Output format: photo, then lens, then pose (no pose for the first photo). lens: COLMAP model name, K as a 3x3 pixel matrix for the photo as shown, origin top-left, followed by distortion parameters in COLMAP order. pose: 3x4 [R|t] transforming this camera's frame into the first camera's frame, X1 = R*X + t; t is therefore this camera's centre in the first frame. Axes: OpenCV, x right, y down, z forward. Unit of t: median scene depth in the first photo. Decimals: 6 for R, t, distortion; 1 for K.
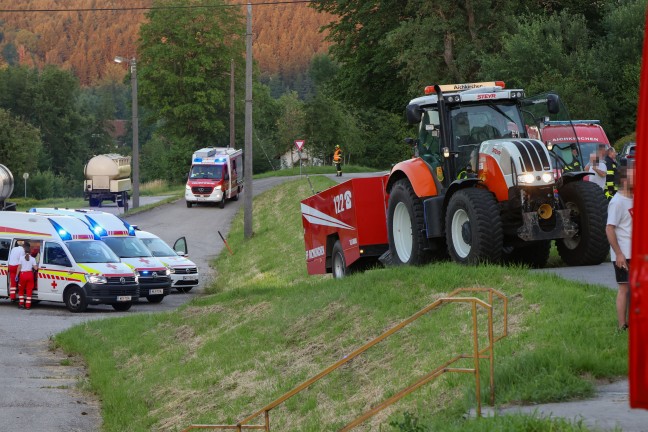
lens RADIAL K [[1175.6, 0, 324.0], [0, 1175.6, 216.0], [0, 0, 1]] dist [-0.011881, -0.022647]
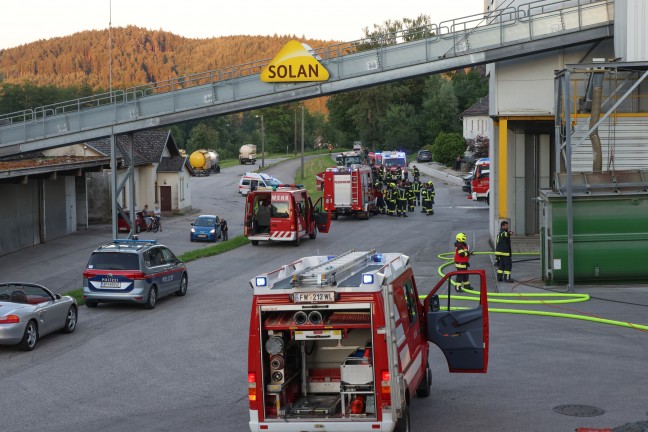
lens RADIAL K [[1175.6, 0, 324.0], [0, 1175.6, 216.0], [0, 0, 1]] dist [-0.011881, -0.022647]
pose [[0.999381, 0.002091, -0.035106, 0.121505], [0.000483, 0.997322, 0.073135, -0.131343], [0.035165, -0.073107, 0.996704, -2.501560]]
